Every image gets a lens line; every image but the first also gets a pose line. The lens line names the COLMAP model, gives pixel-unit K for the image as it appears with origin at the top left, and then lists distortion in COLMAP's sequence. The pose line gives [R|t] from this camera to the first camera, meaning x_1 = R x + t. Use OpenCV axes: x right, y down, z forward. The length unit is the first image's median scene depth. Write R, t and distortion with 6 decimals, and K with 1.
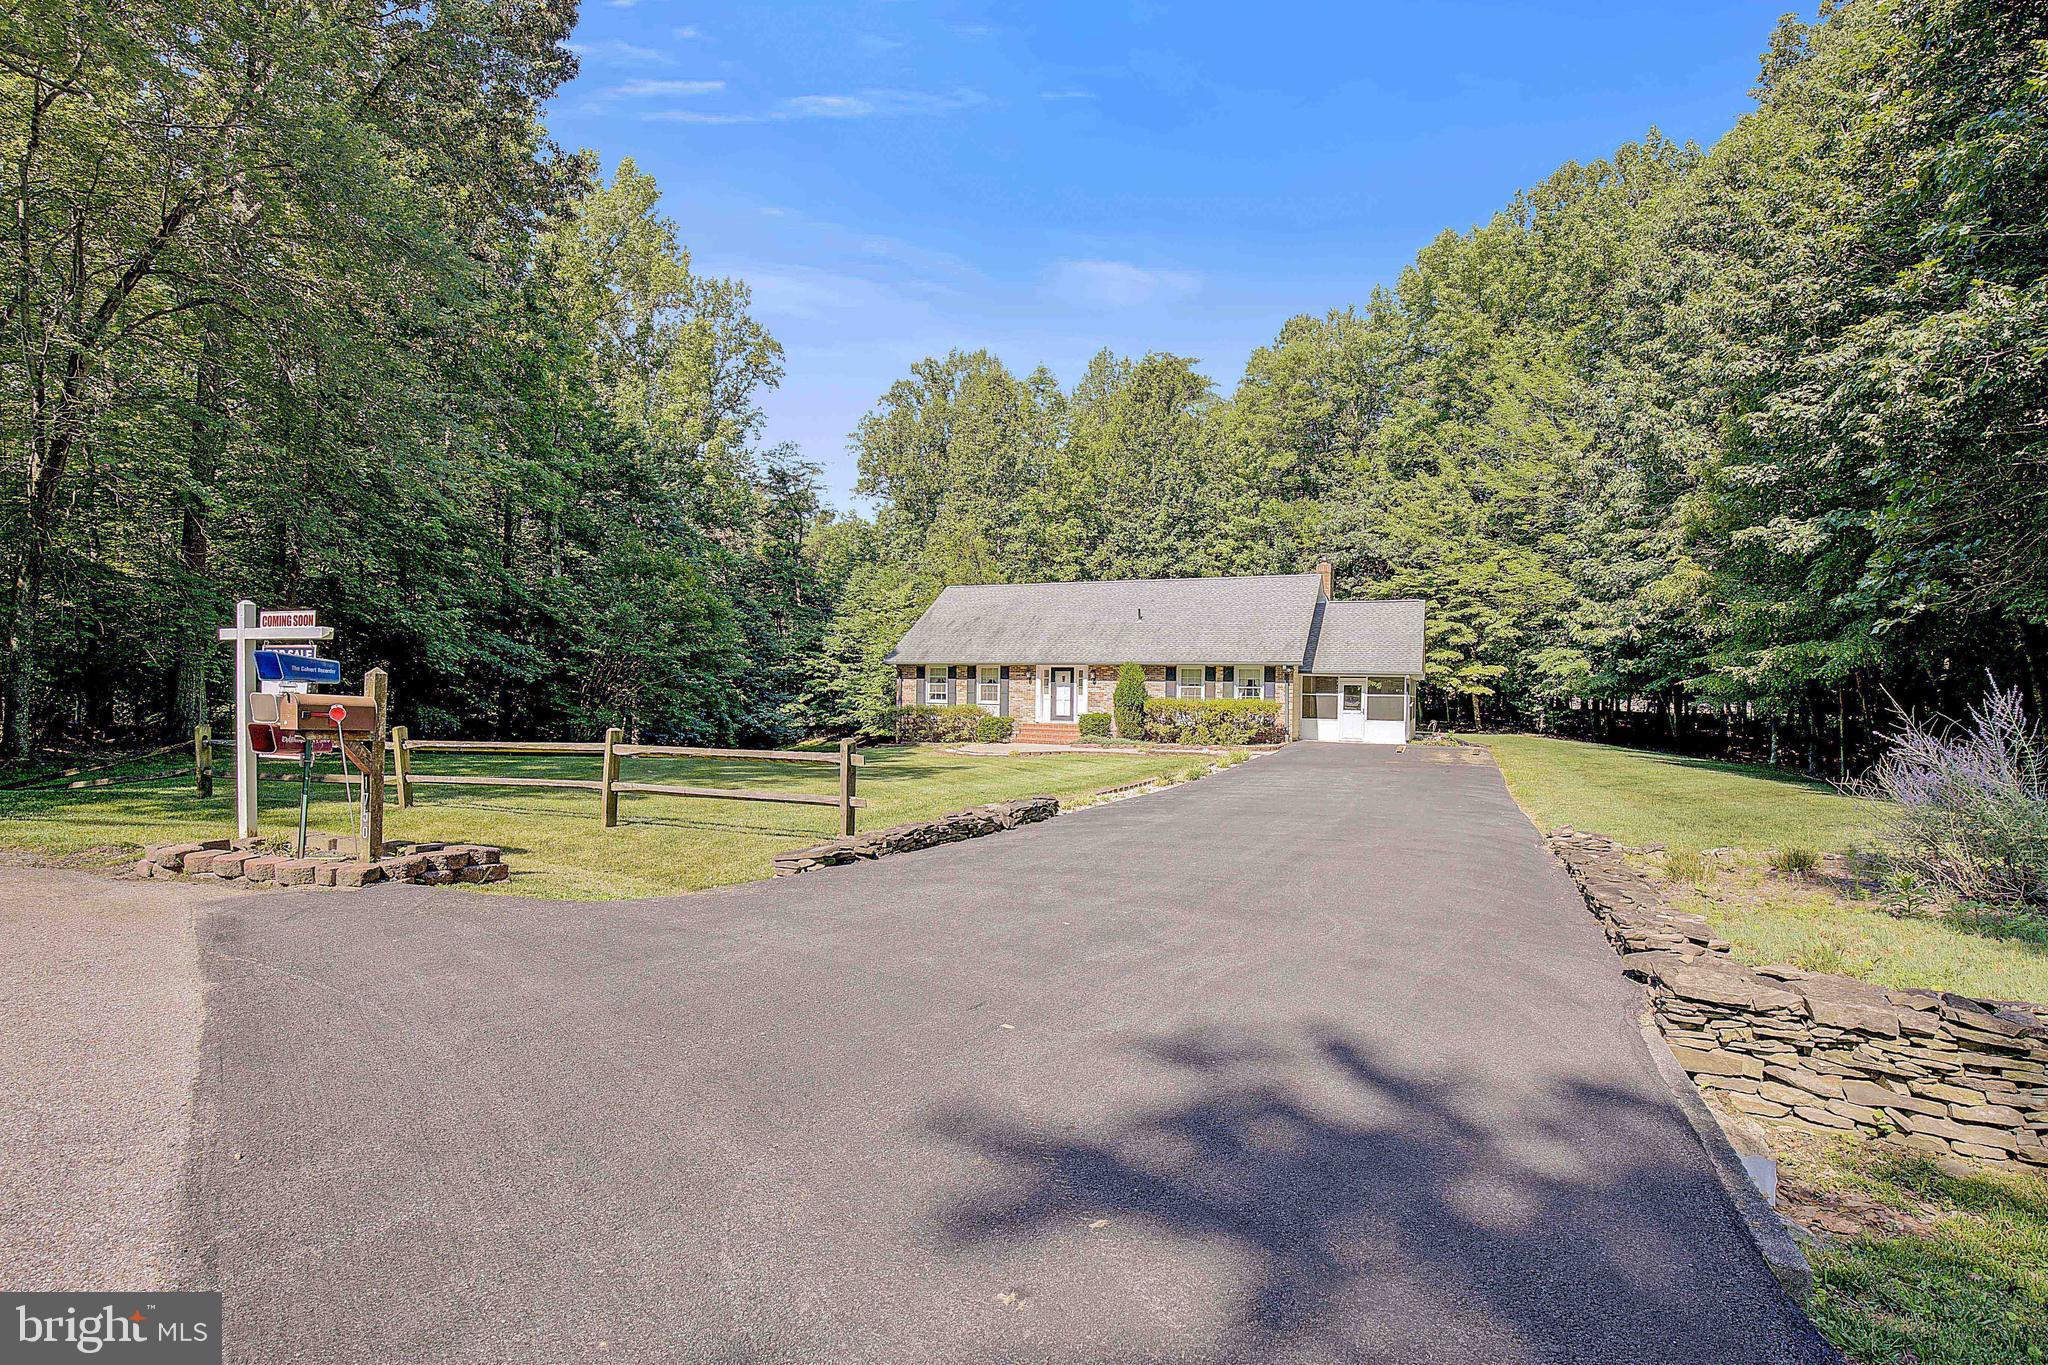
lens RADIAL K [[954.9, 0, 1022.5], [0, 954.9, 695.0], [0, 0, 1]] dist [-0.003732, -0.000083]
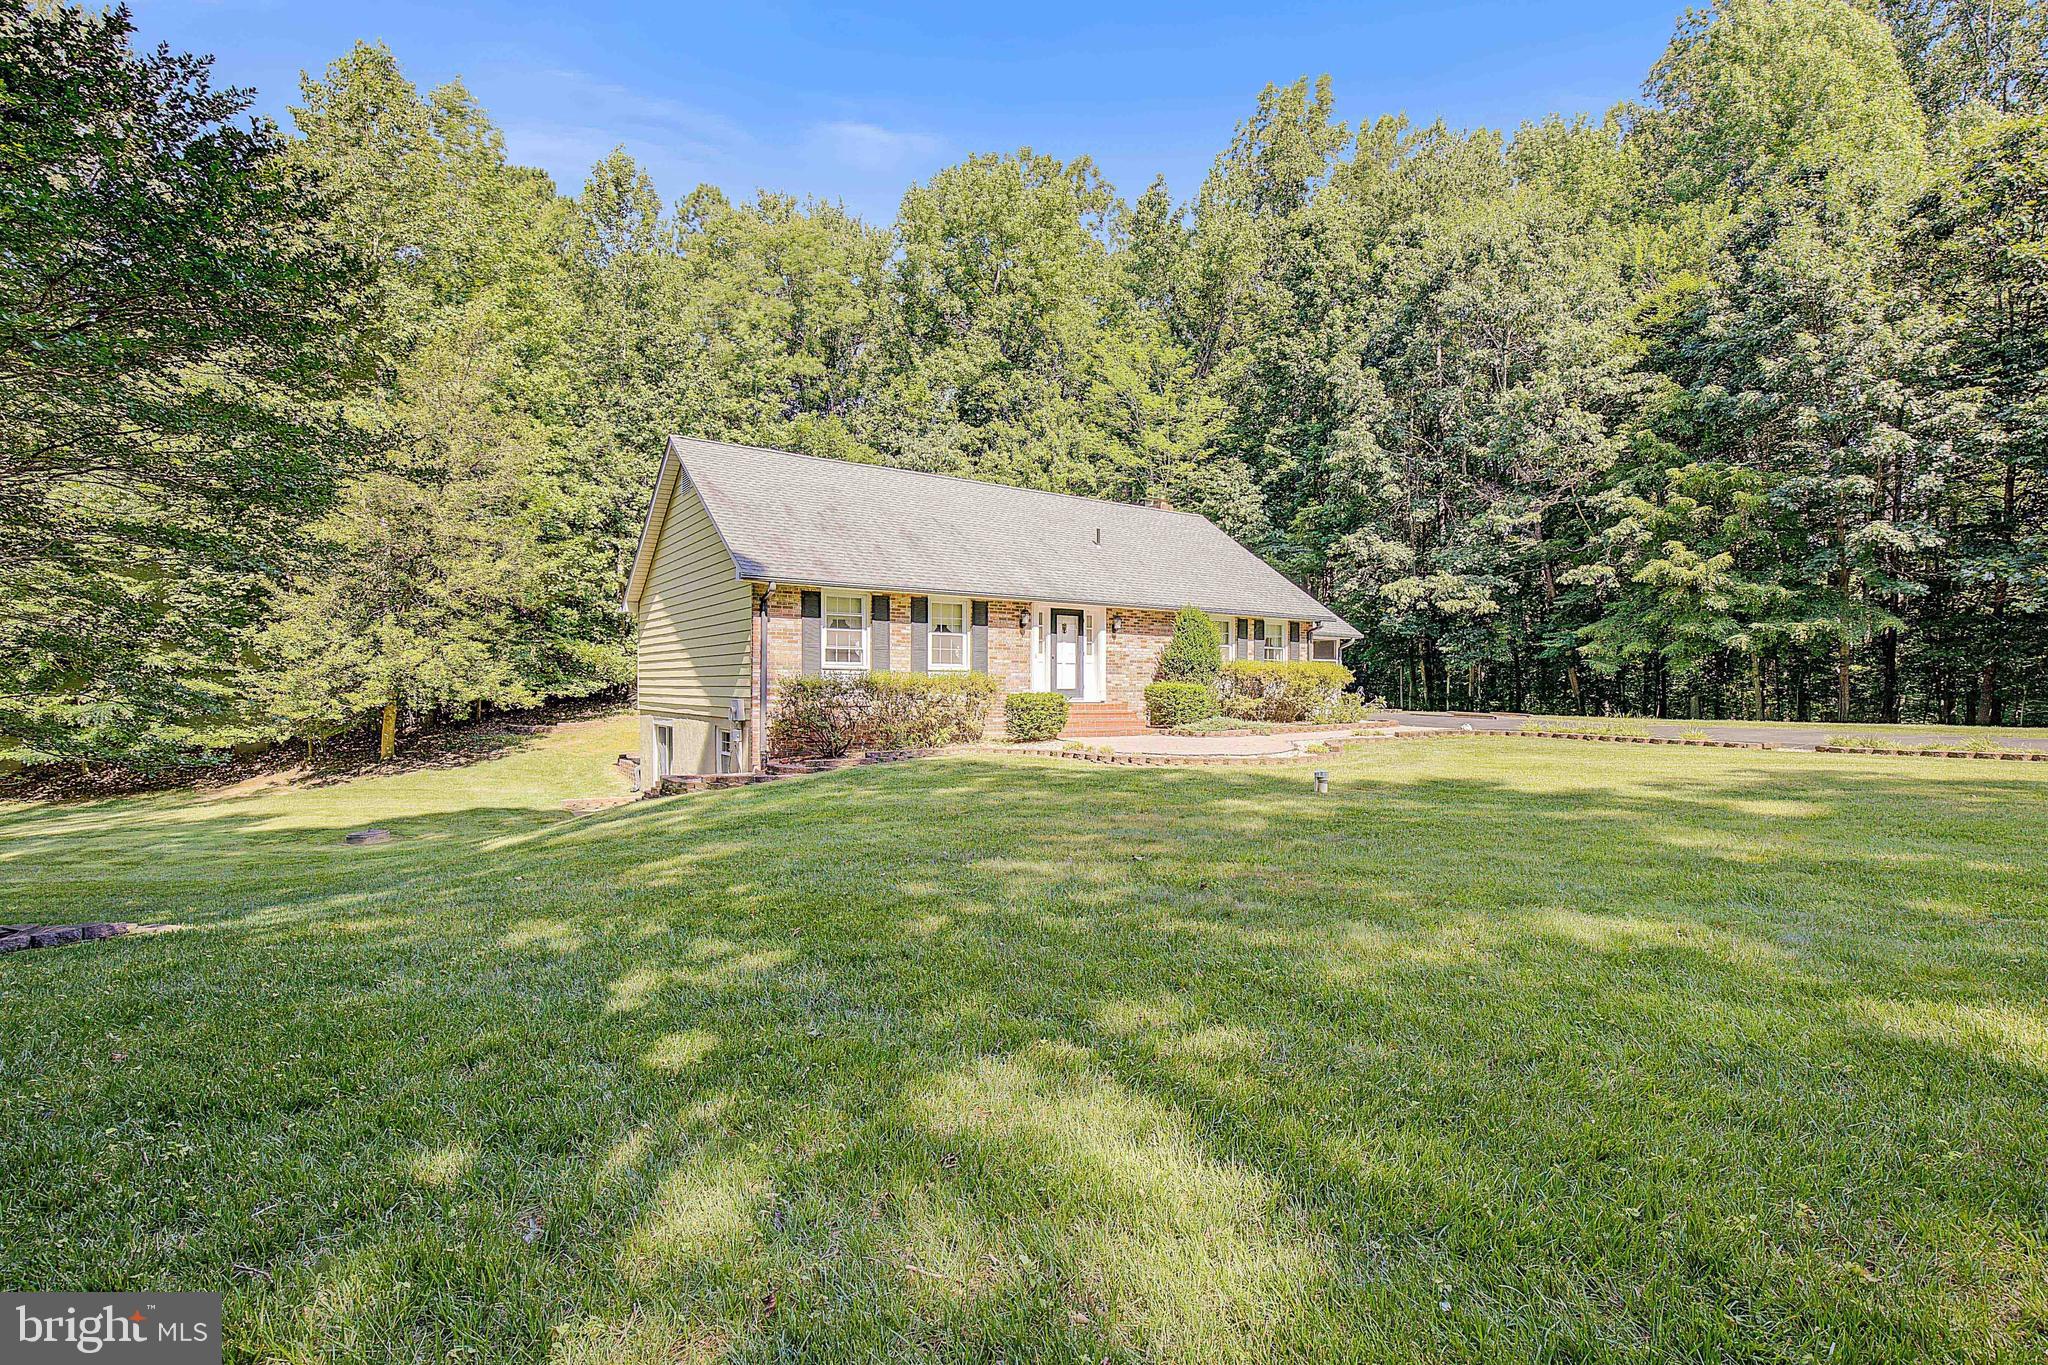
lens RADIAL K [[984.7, 0, 1032.4], [0, 984.7, 678.2], [0, 0, 1]] dist [0.000550, 0.000141]
pose [[0.523654, -0.002618, 0.851927, -0.395144], [0.005434, 0.999985, -0.000268, 0.011631], [-0.851914, 0.004769, 0.523660, 0.547293]]
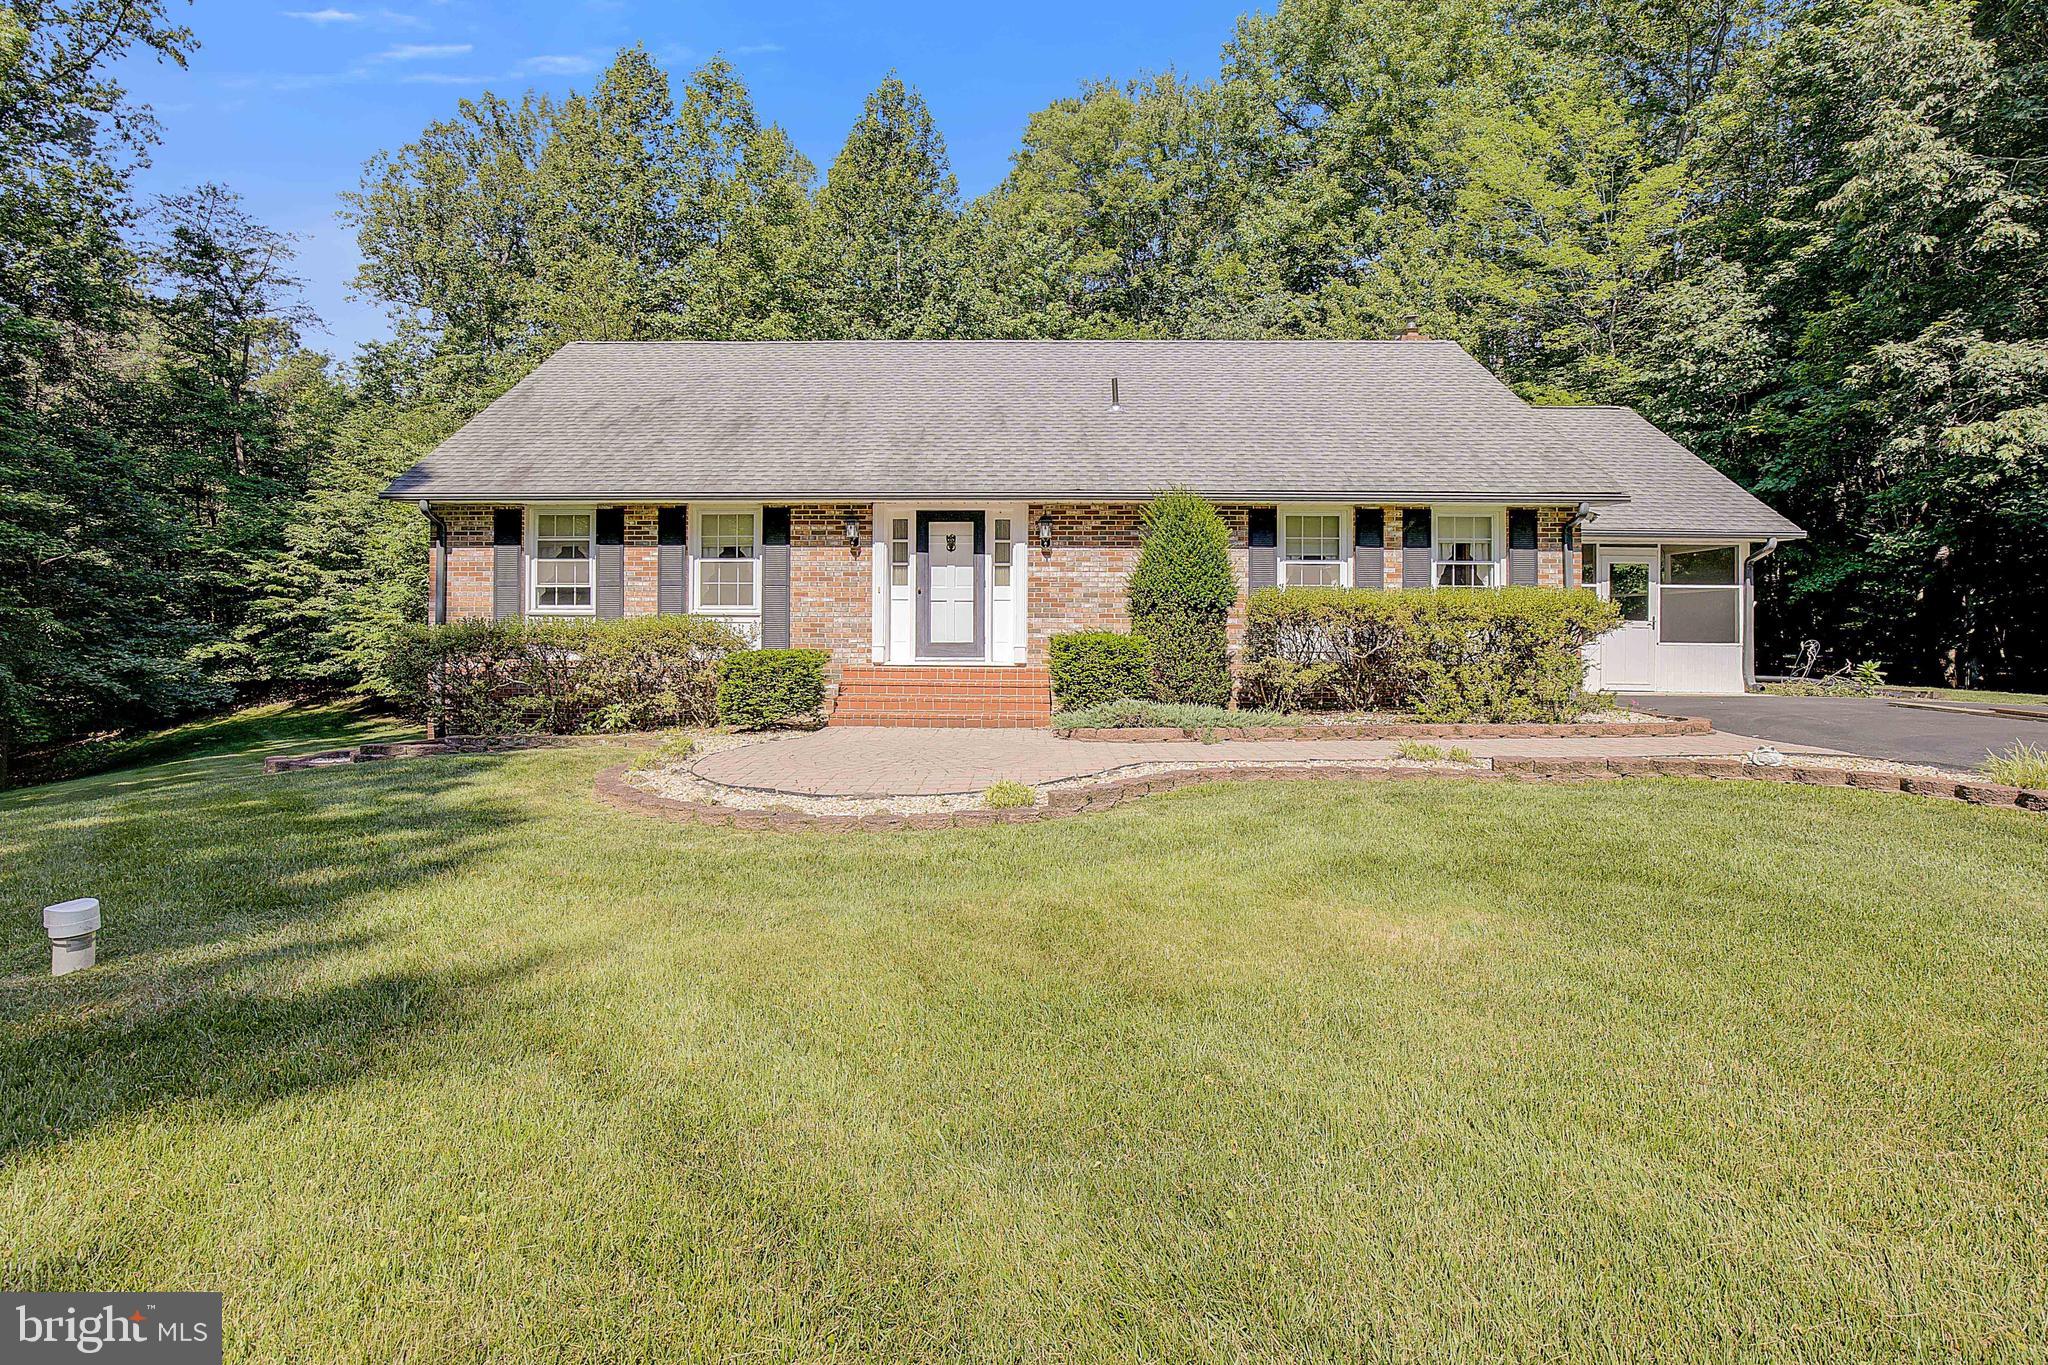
lens RADIAL K [[982.6, 0, 993.8], [0, 982.6, 623.0], [0, 0, 1]] dist [-0.006300, -0.000293]
pose [[0.926560, -0.003644, 0.376129, -0.065481], [0.008596, 0.999897, -0.011488, 0.014145], [-0.376048, 0.013877, 0.926496, 0.513383]]
